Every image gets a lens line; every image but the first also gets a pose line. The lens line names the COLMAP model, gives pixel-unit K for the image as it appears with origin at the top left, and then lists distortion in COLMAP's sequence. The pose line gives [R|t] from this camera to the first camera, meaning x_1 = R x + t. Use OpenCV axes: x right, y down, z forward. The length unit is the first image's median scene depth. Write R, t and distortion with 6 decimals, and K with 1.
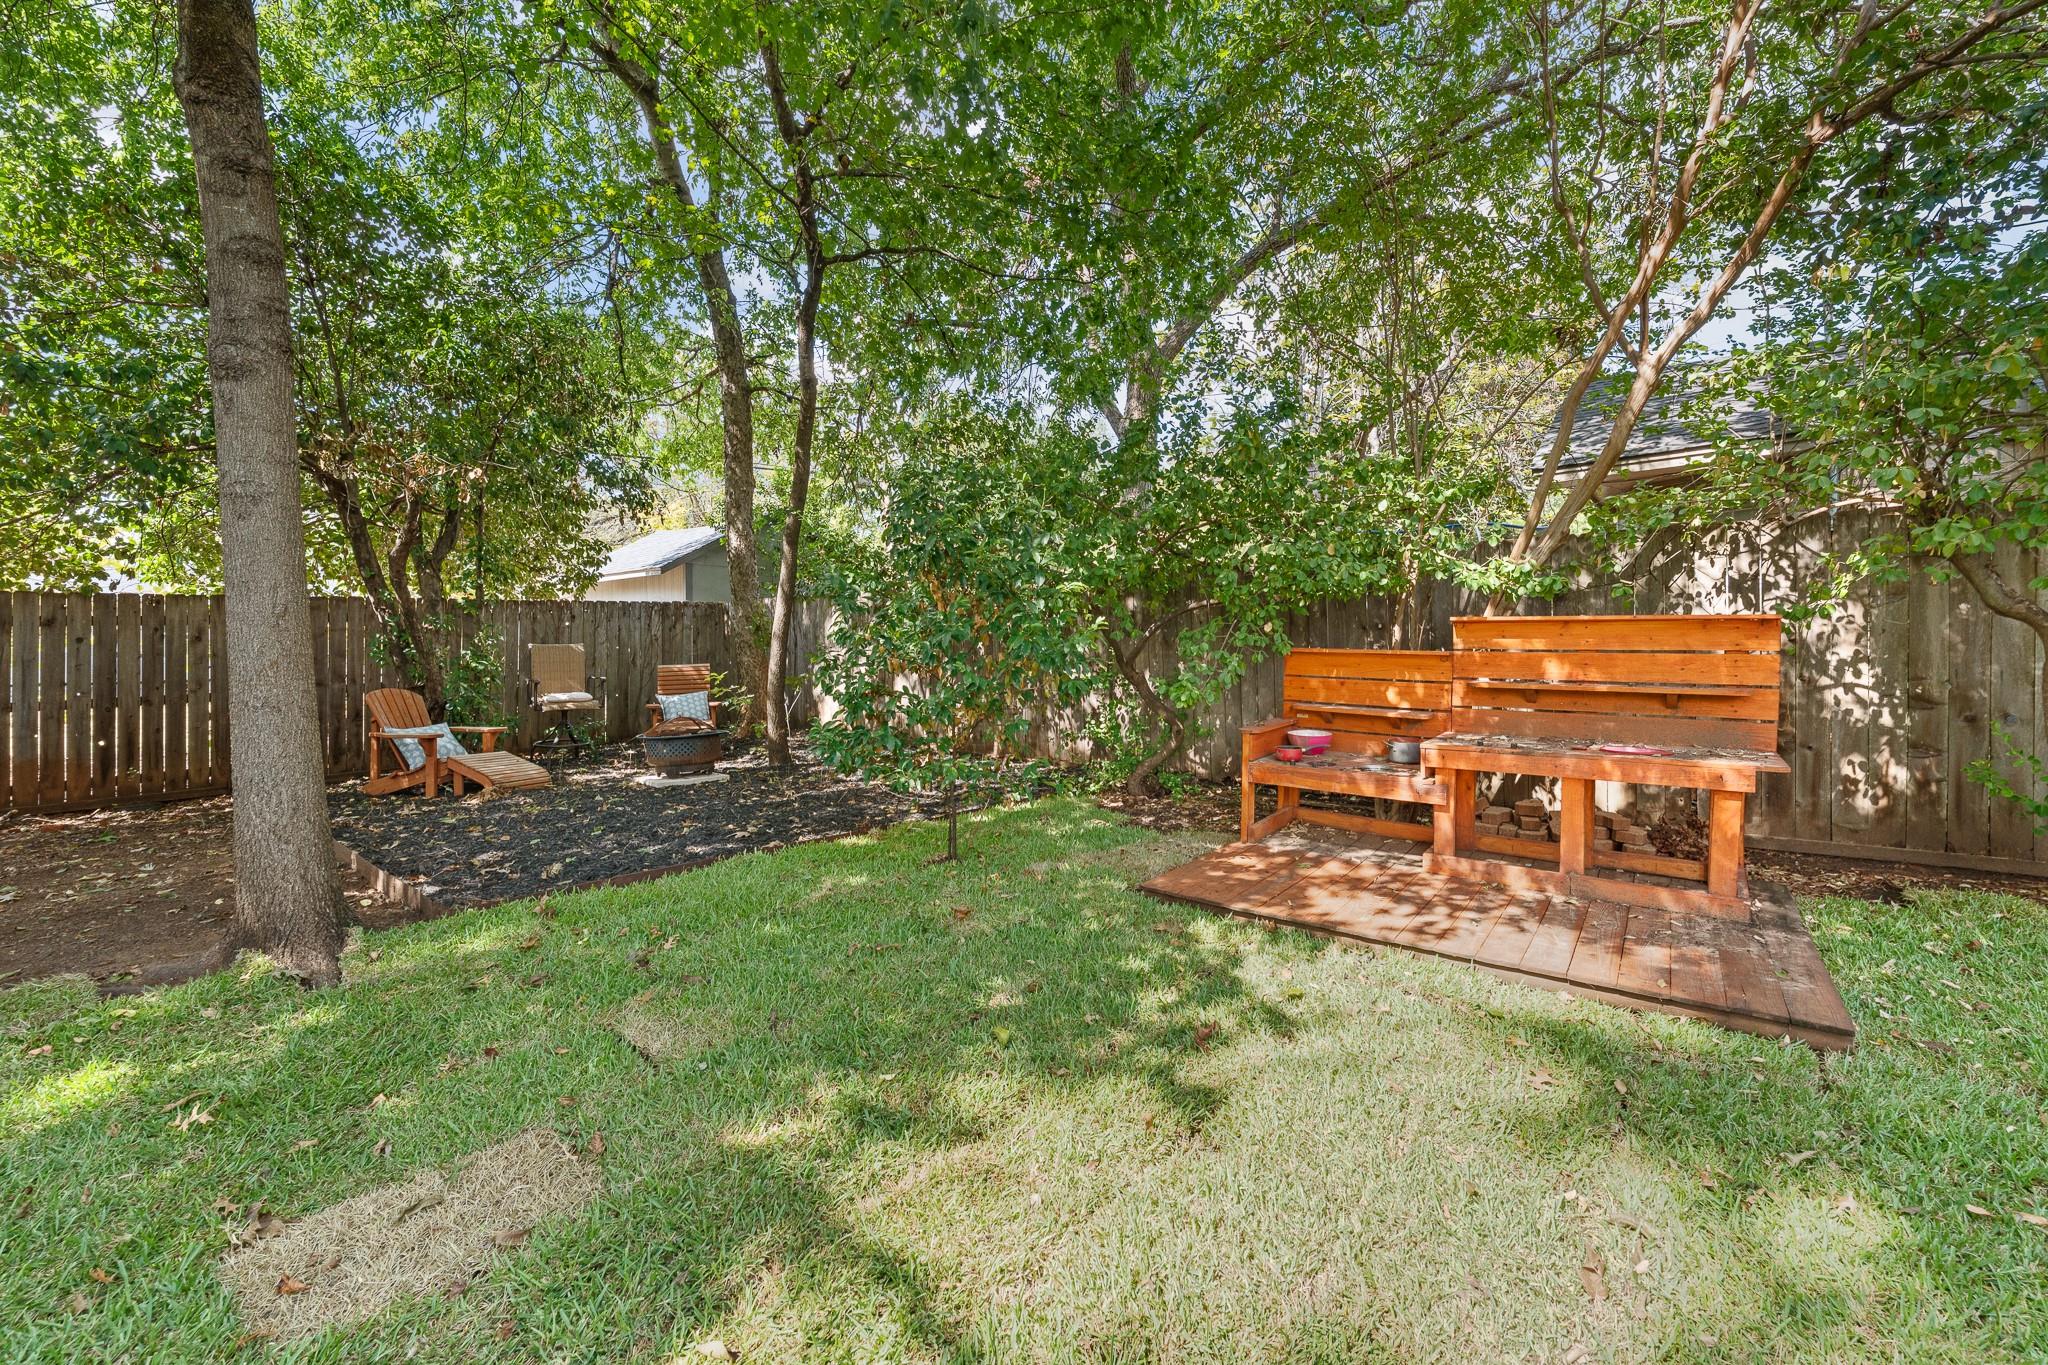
lens RADIAL K [[835.9, 0, 1027.8], [0, 835.9, 651.8], [0, 0, 1]] dist [0.001904, -0.000217]
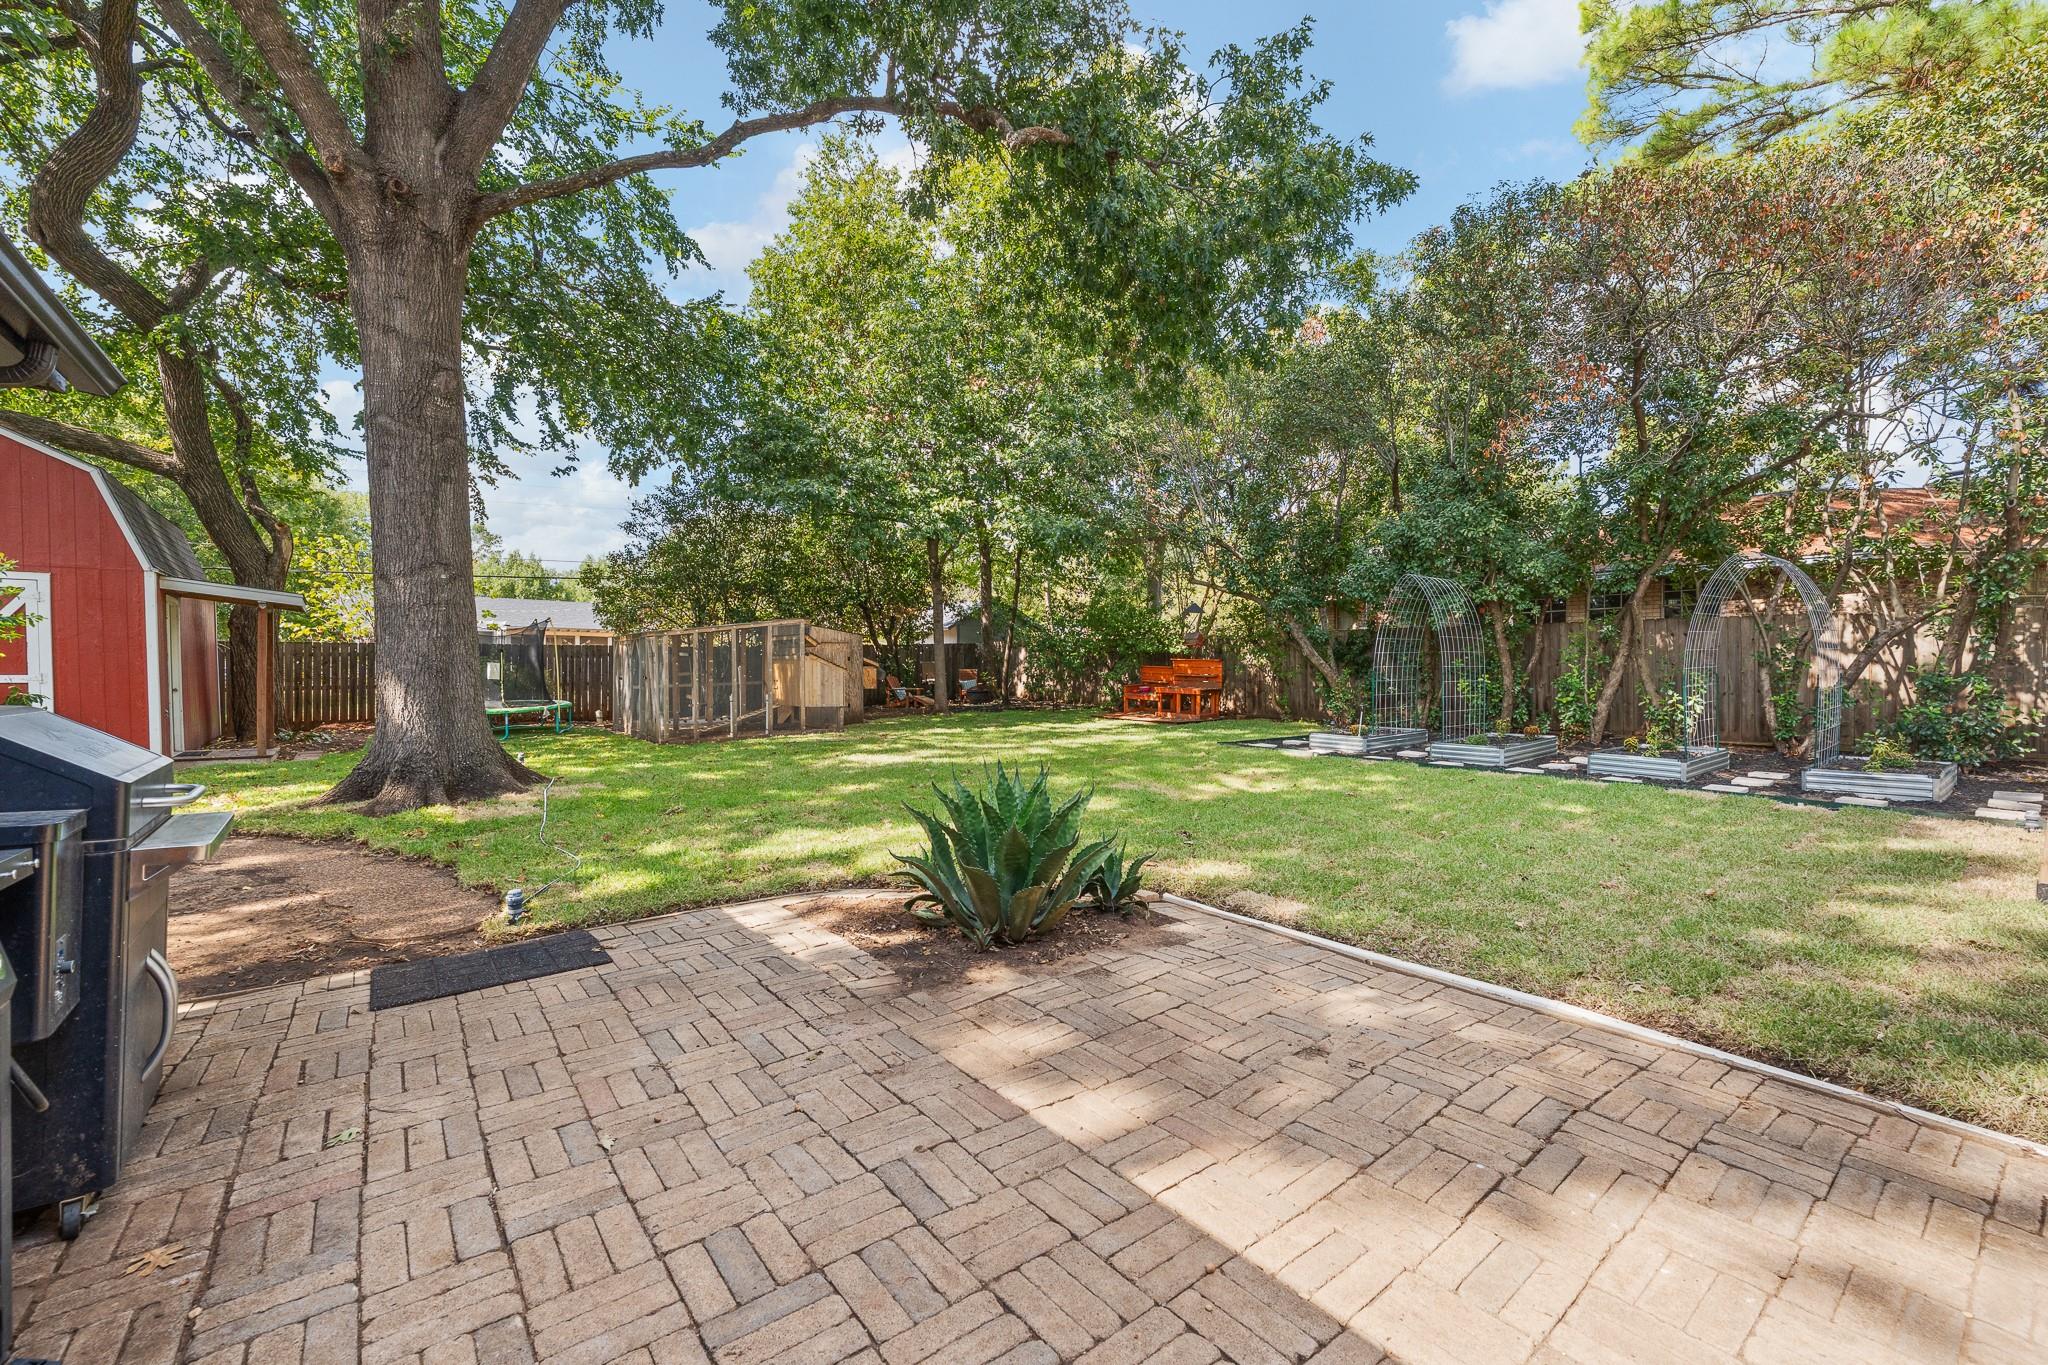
lens RADIAL K [[835.9, 0, 1027.8], [0, 835.9, 651.8], [0, 0, 1]] dist [0.001904, -0.000217]
pose [[0.980150, 0.003838, -0.198221, 0.351452], [-0.006626, 0.999888, -0.013408, -0.008336], [0.198148, 0.014455, 0.980066, -1.821949]]
